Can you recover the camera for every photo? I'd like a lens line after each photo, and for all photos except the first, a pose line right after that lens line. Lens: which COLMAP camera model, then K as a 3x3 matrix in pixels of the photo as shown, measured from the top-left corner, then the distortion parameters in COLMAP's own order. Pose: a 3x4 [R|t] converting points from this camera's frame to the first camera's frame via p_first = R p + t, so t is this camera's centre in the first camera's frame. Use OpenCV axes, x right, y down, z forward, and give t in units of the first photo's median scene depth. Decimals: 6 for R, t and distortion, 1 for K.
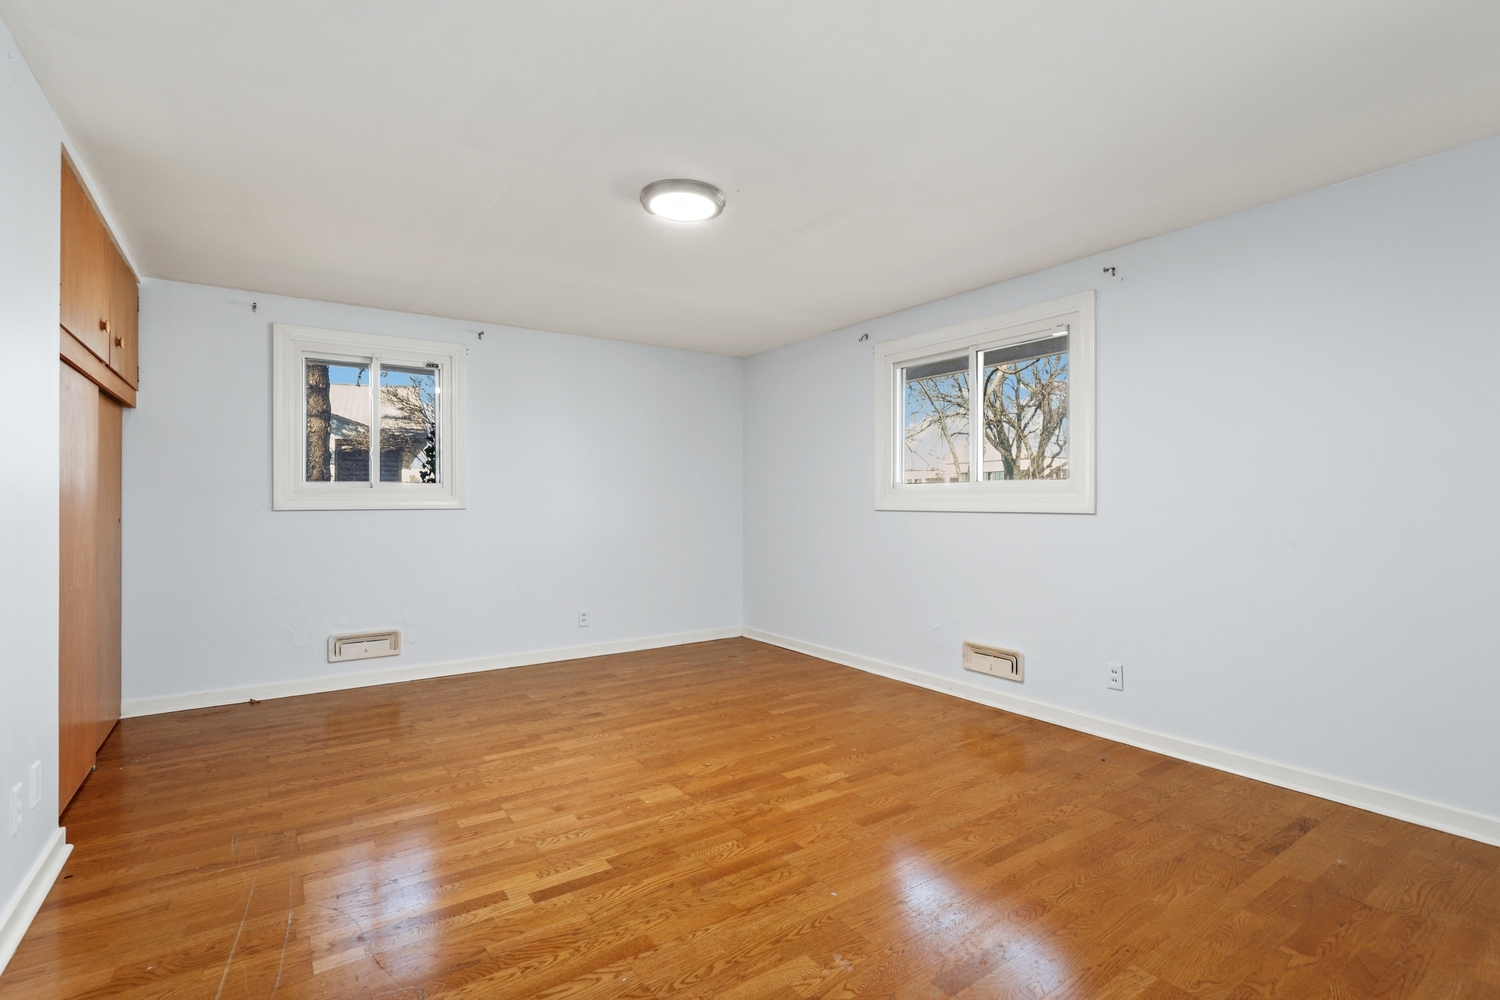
lens RADIAL K [[693.0, 0, 740.3], [0, 693.0, 507.3], [0, 0, 1]] dist [-0.000315, -0.000068]
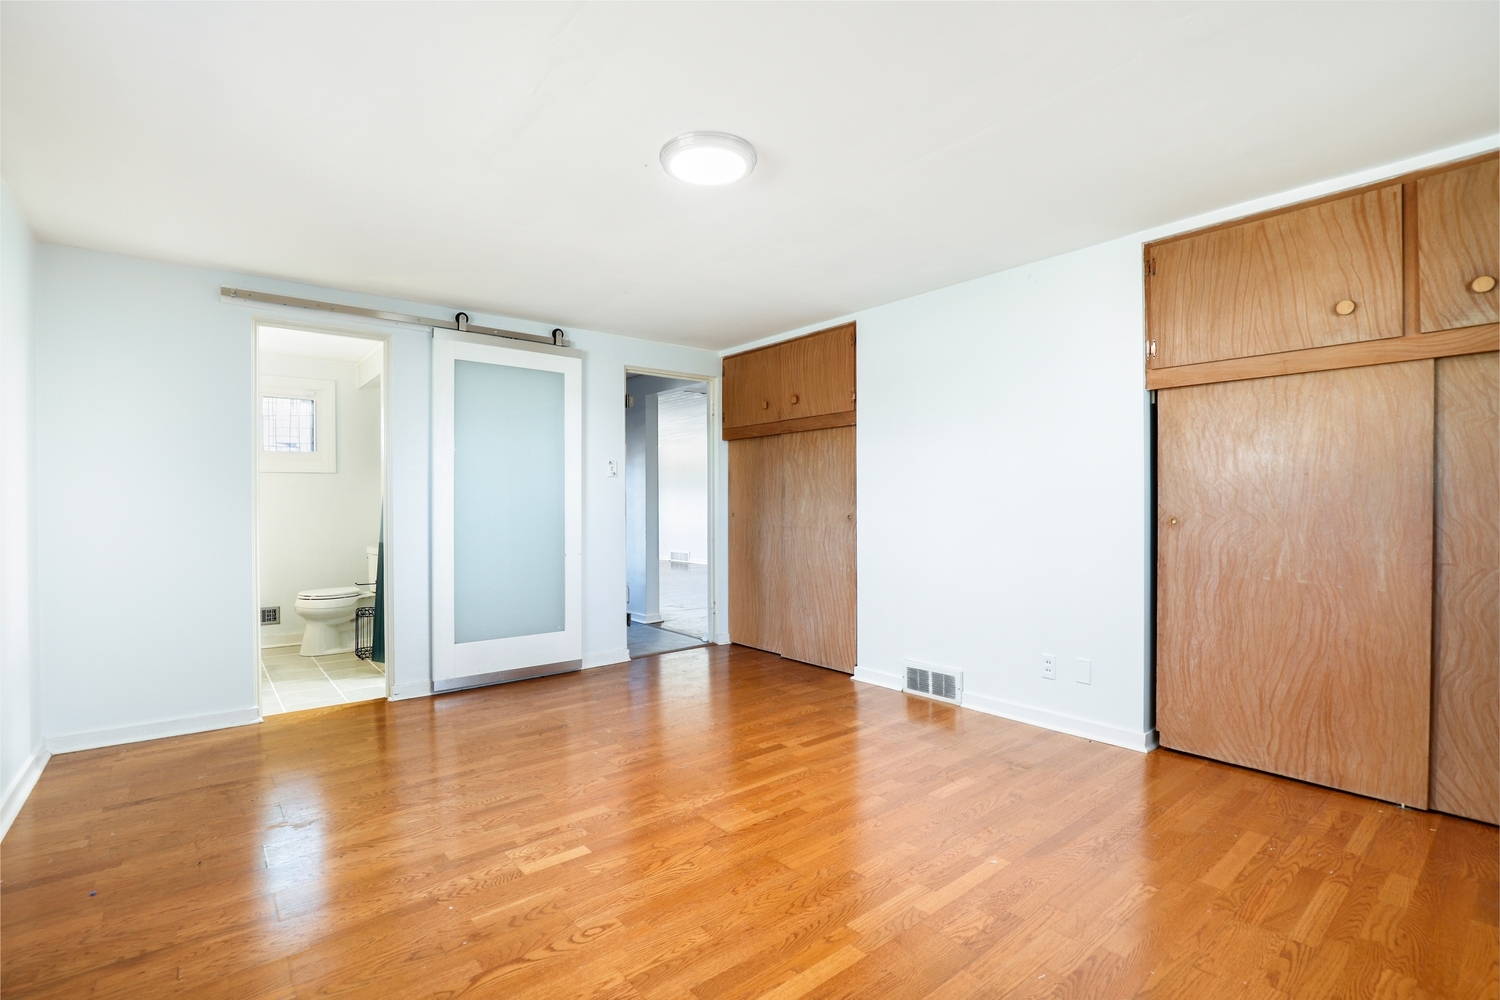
lens RADIAL K [[693.0, 0, 750.2], [0, 693.0, 502.5], [0, 0, 1]] dist [-0.000315, -0.000068]
pose [[-0.995561, 0.008836, -0.093698, -0.054022], [0.008435, 0.999953, 0.004683, -0.012756], [0.093735, 0.003872, -0.995590, 1.944558]]
